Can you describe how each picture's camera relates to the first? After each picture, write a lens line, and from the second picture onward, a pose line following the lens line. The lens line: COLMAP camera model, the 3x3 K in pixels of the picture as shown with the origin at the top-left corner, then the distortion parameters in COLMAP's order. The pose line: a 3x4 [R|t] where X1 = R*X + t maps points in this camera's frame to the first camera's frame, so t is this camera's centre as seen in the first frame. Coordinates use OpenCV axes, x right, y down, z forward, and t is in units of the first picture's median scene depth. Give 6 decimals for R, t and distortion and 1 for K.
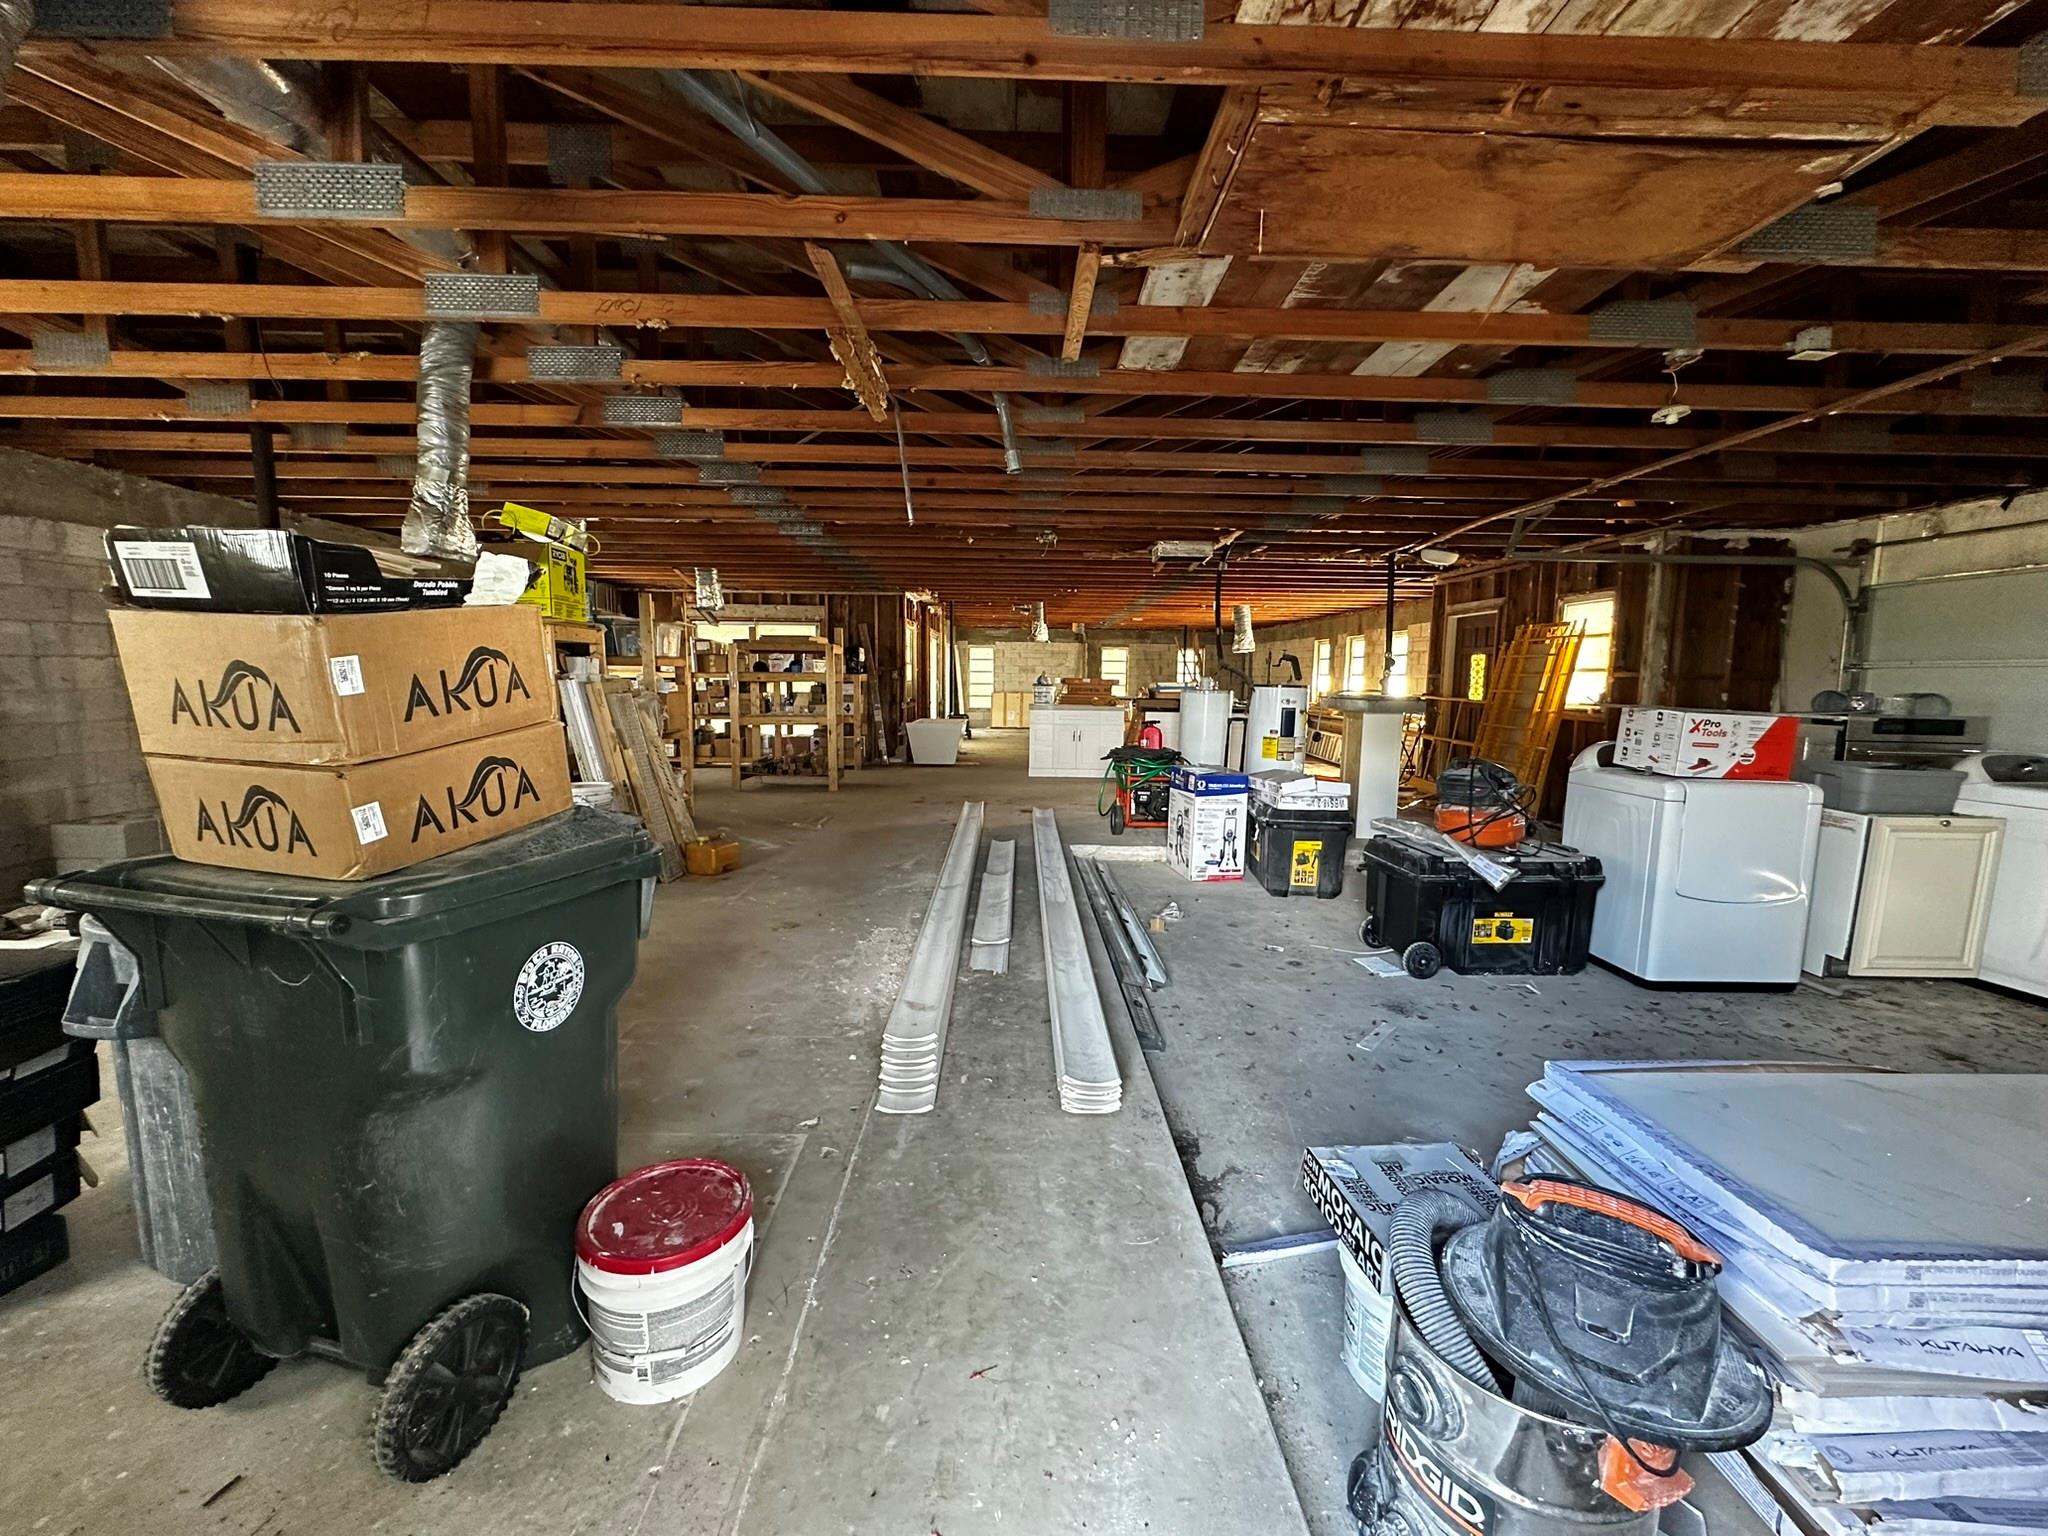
lens RADIAL K [[814.7, 0, 1031.4], [0, 814.7, 765.7], [0, 0, 1]] dist [-0.005978, 0.001285]
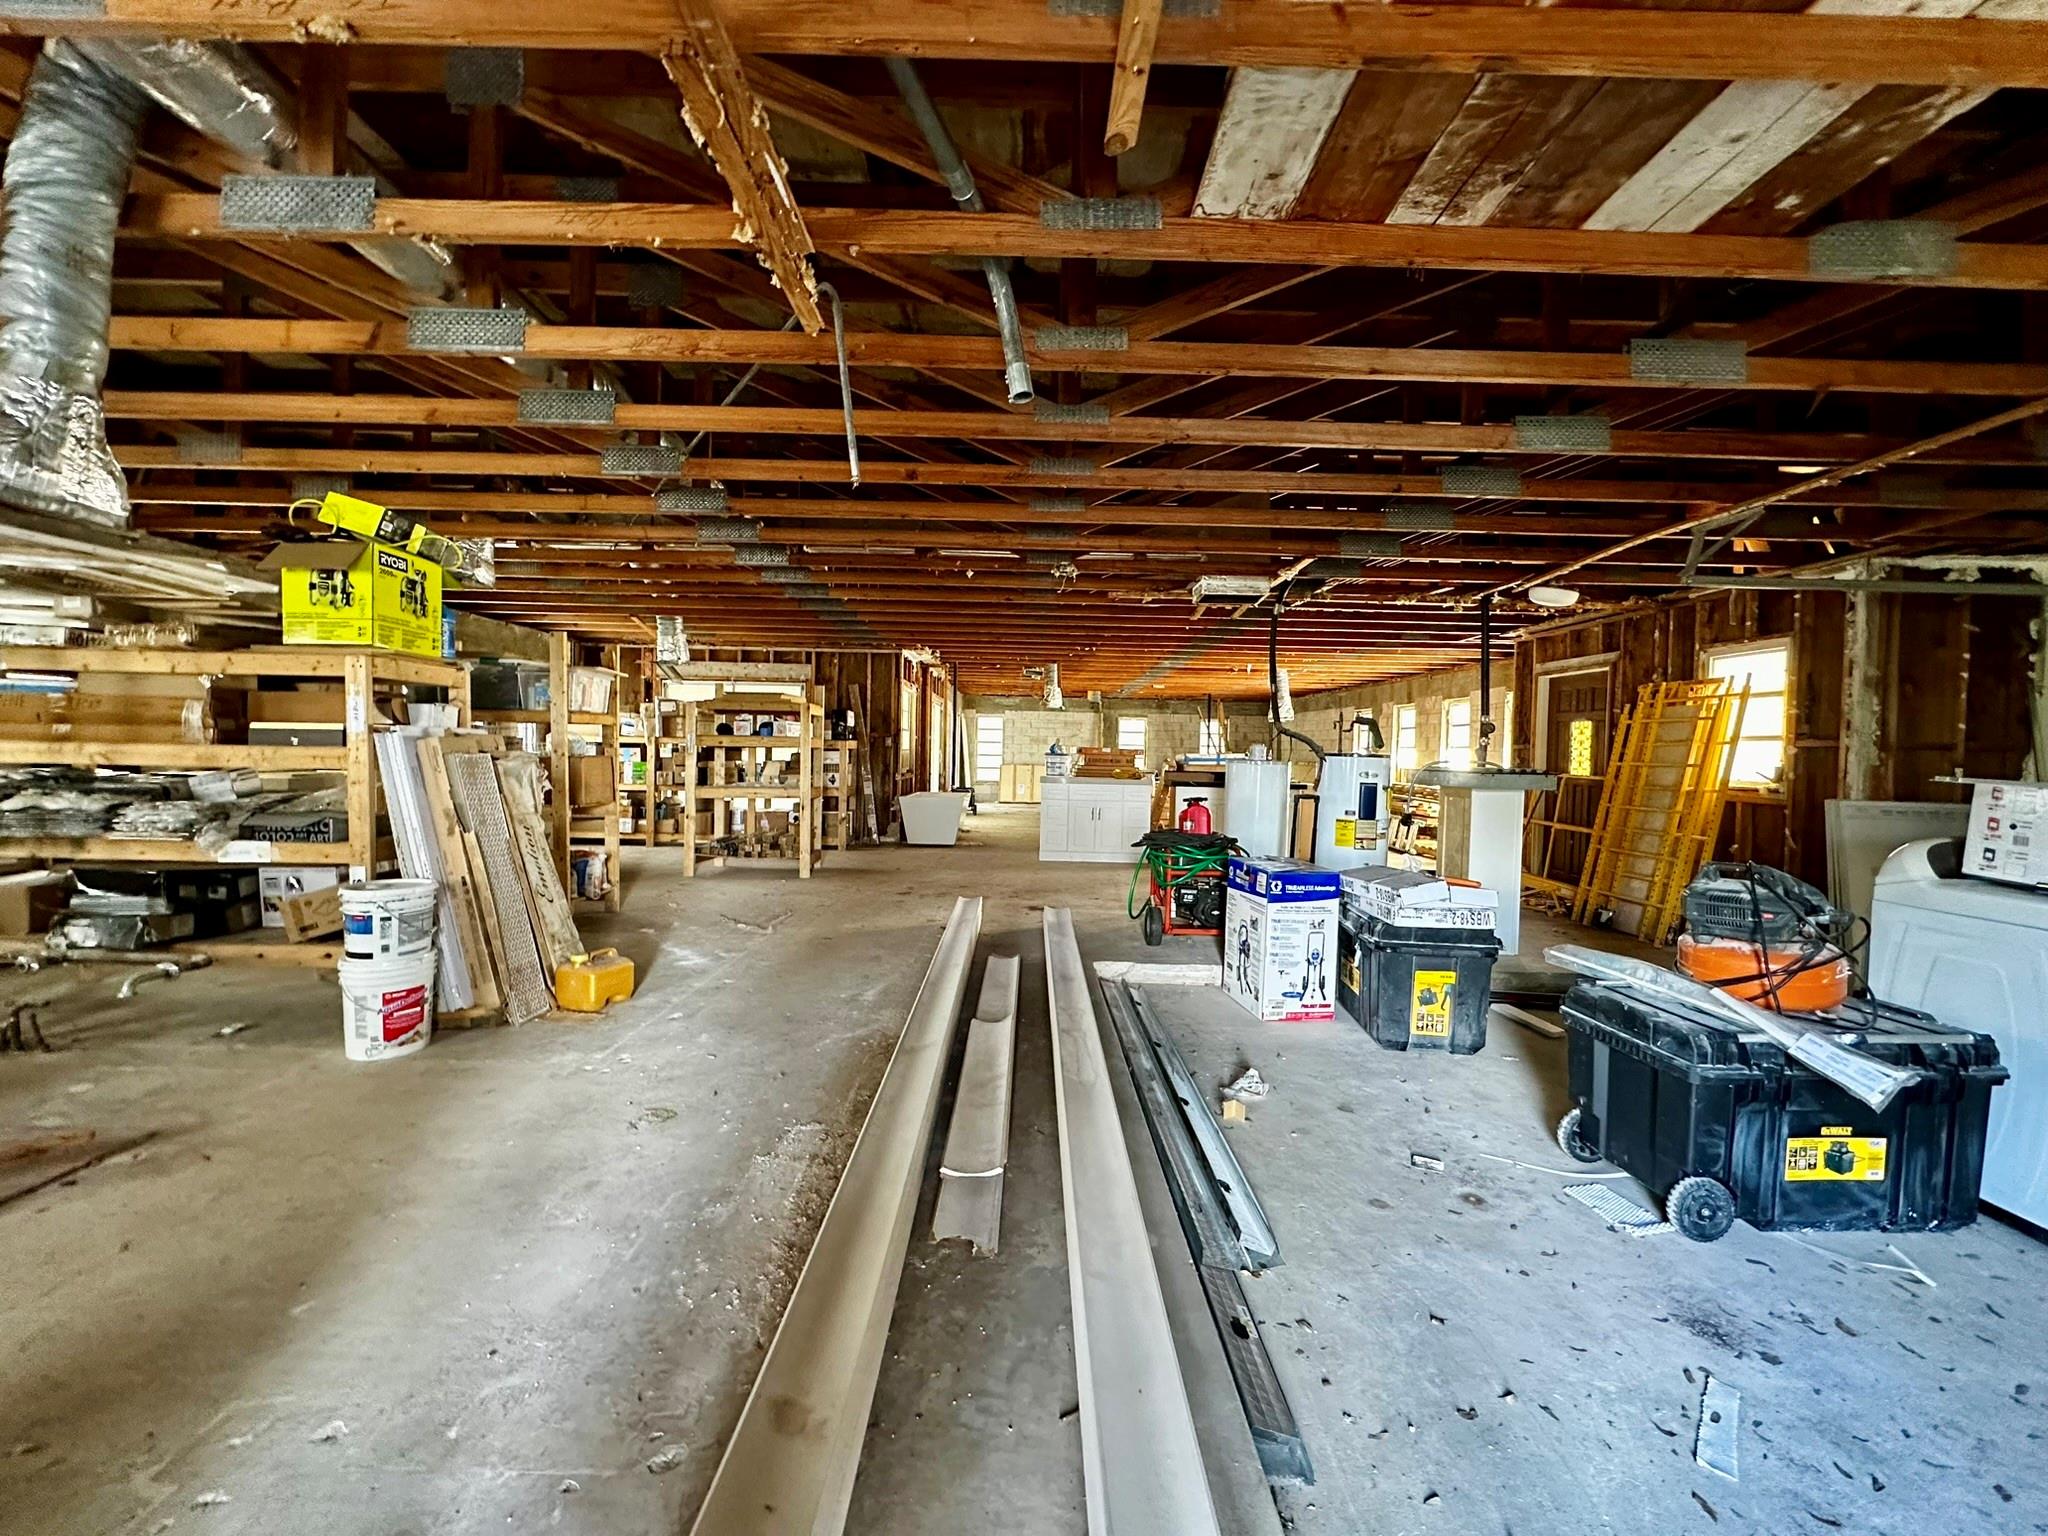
lens RADIAL K [[814.7, 0, 1028.0], [0, 814.7, 767.5], [0, 0, 1]] dist [-0.005978, 0.001285]
pose [[0.999799, 0.008772, -0.018030, -0.001079], [-0.010332, 0.996036, -0.088353, -0.015624], [0.017184, 0.088521, 0.995926, 0.253087]]
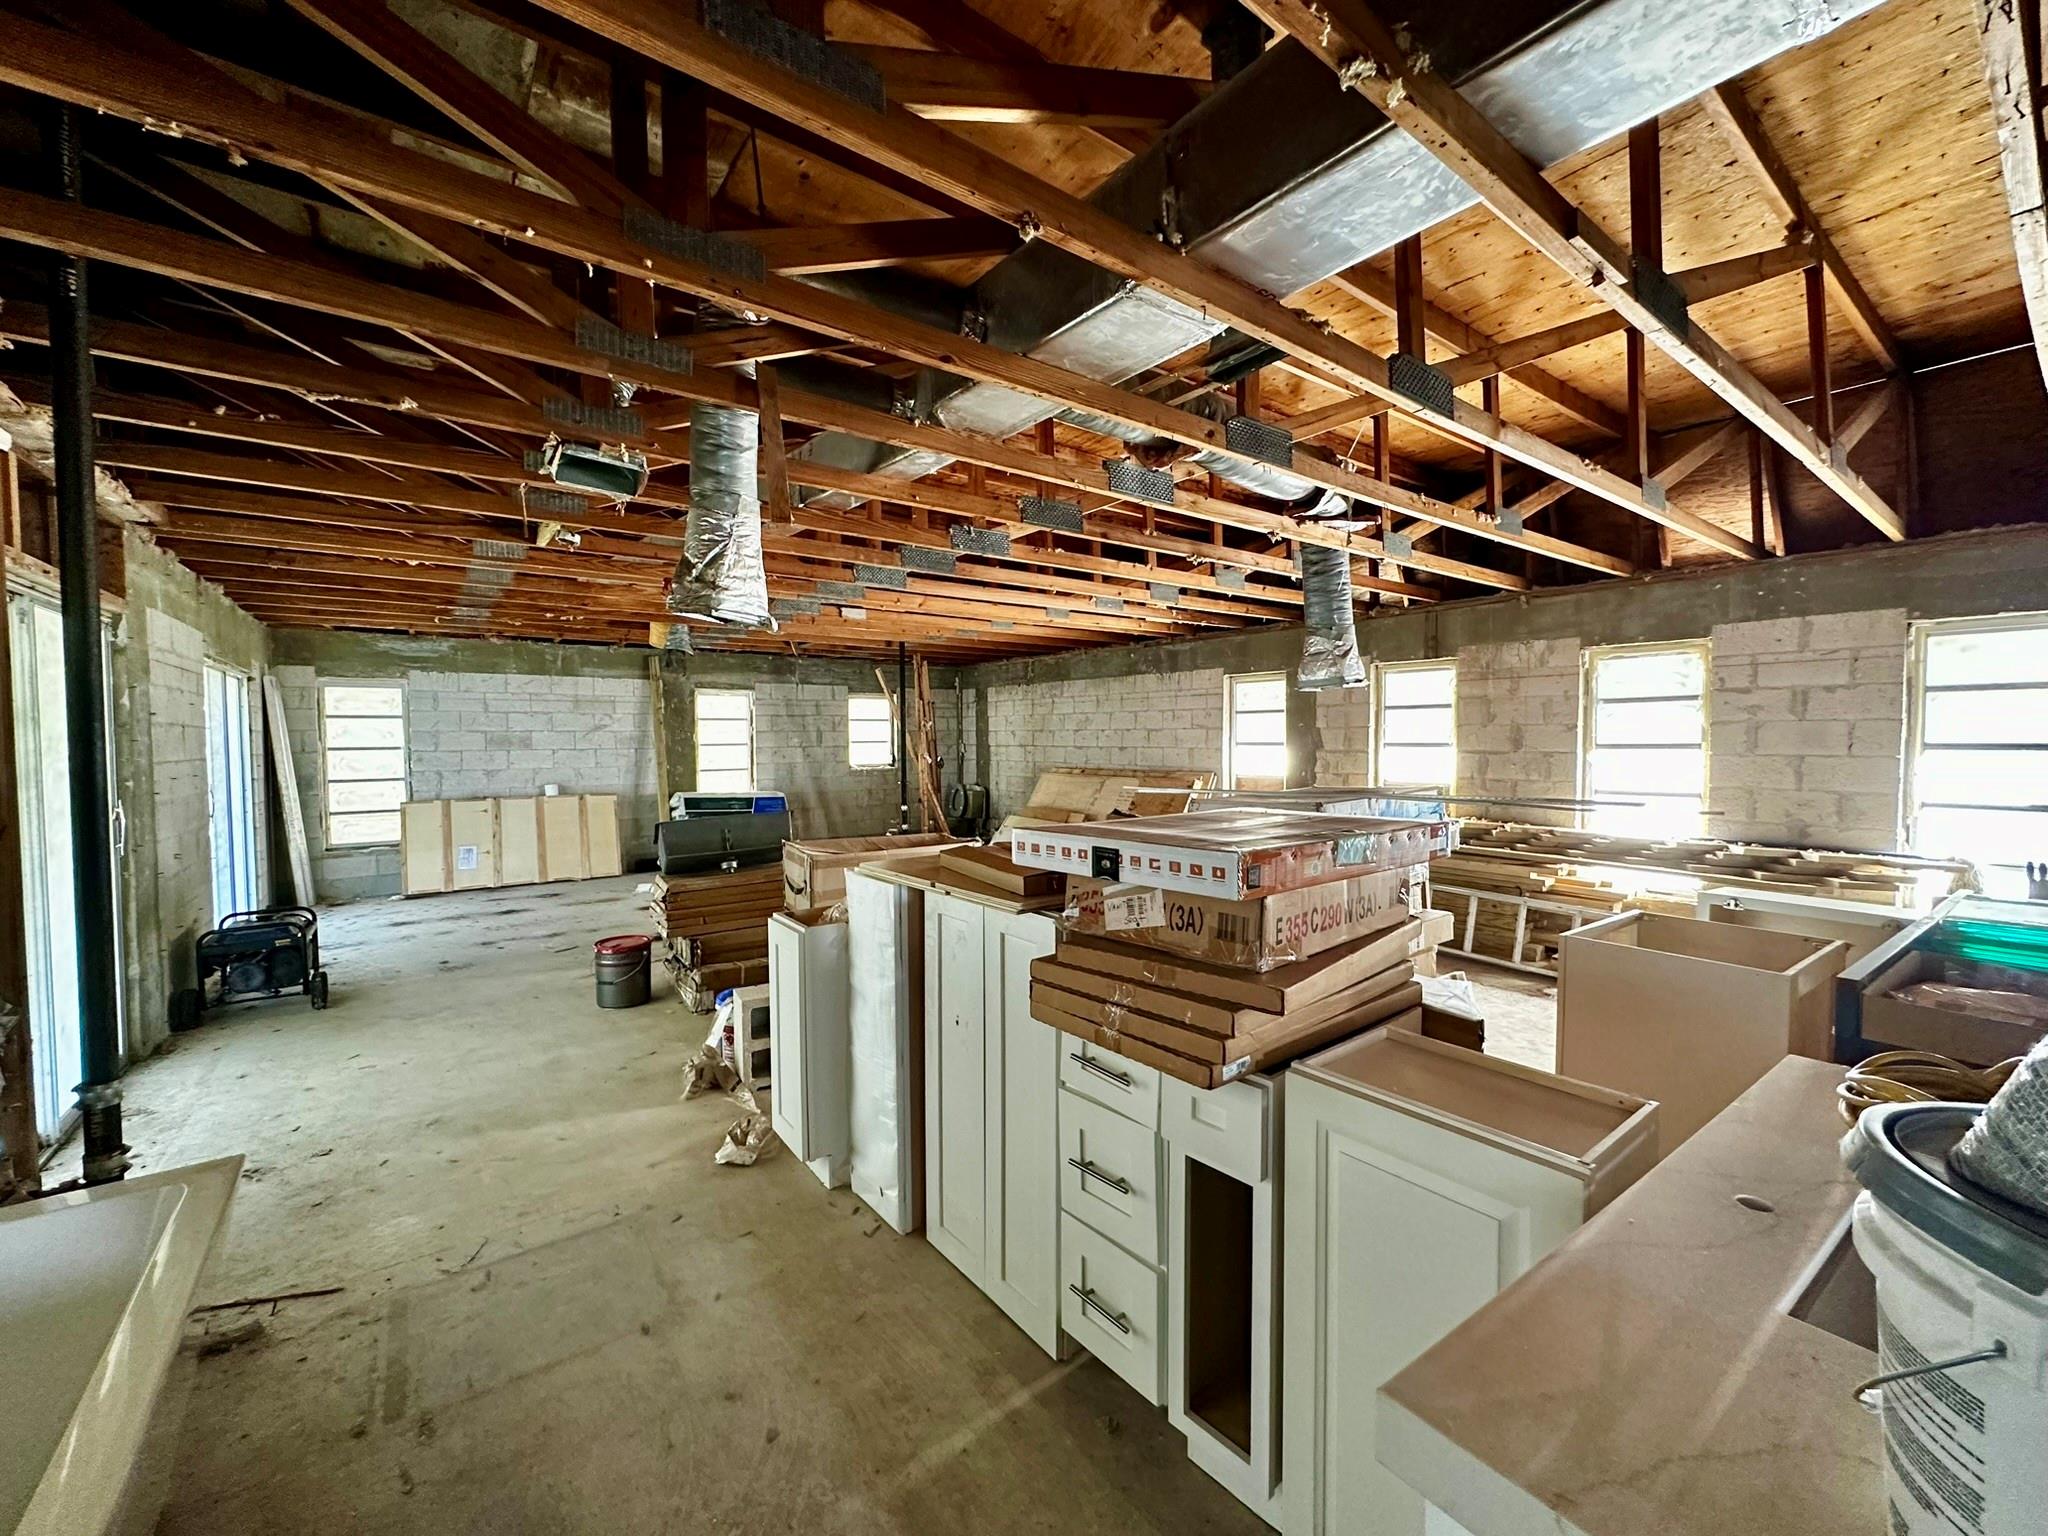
lens RADIAL K [[814.7, 0, 1012.0], [0, 814.7, 770.4], [0, 0, 1]] dist [-0.005978, 0.001285]
pose [[0.818810, -0.044820, 0.572312, -0.111920], [0.080199, 0.996102, -0.036733, -0.238854], [-0.568435, 0.075976, 0.819213, 1.835165]]
